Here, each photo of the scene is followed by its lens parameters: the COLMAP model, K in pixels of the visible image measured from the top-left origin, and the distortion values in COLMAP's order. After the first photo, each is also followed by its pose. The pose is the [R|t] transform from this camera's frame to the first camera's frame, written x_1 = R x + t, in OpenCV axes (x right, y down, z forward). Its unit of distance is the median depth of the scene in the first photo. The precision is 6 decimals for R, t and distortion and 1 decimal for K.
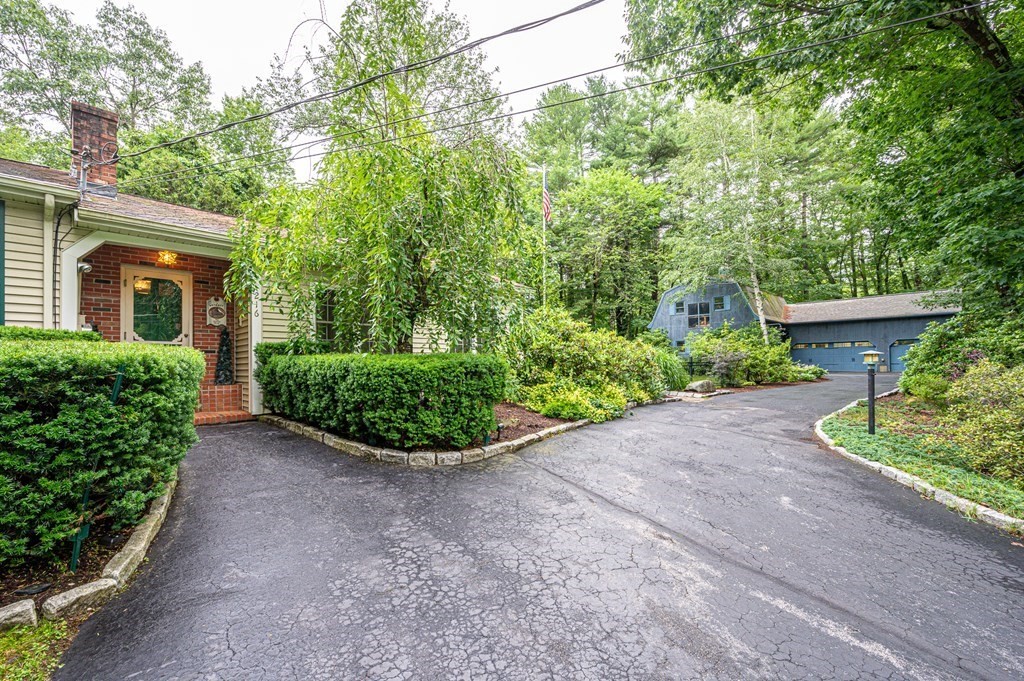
lens RADIAL K [[419.4, 0, 477.1], [0, 419.4, 362.6], [0, 0, 1]] dist [-0.002130, -0.000448]
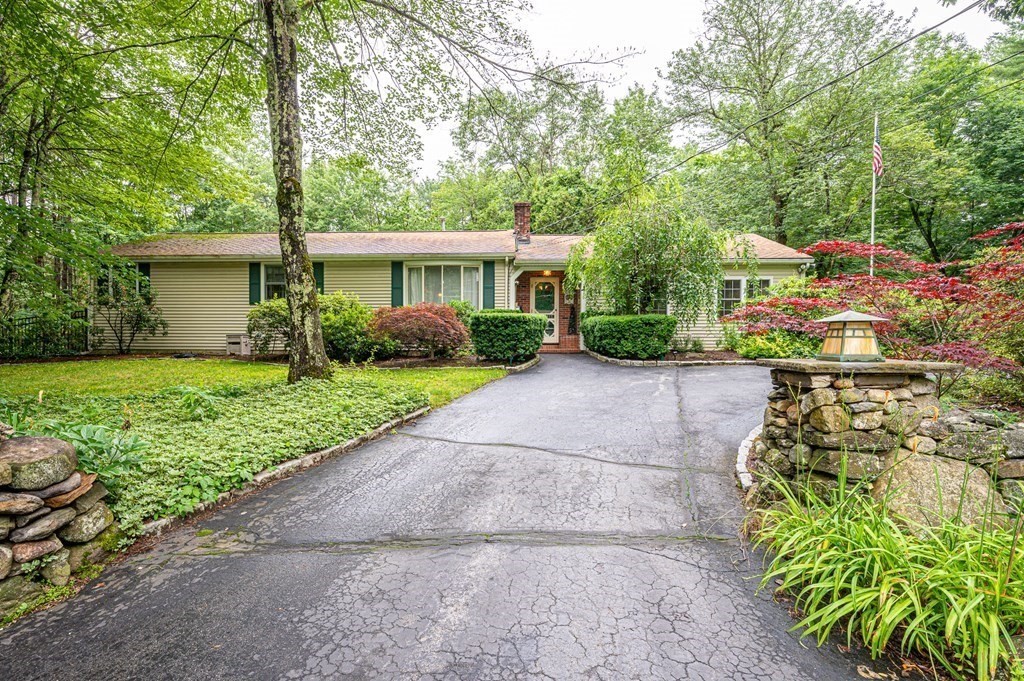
lens RADIAL K [[431.3, 0, 512.0], [0, 431.3, 340.5], [0, 0, 1]] dist [-0.000299, -0.000007]
pose [[0.707955, 0.016638, -0.706062, 0.708334], [-0.005897, 0.999827, 0.017647, 0.052703], [0.706233, -0.008330, 0.707930, -0.692081]]
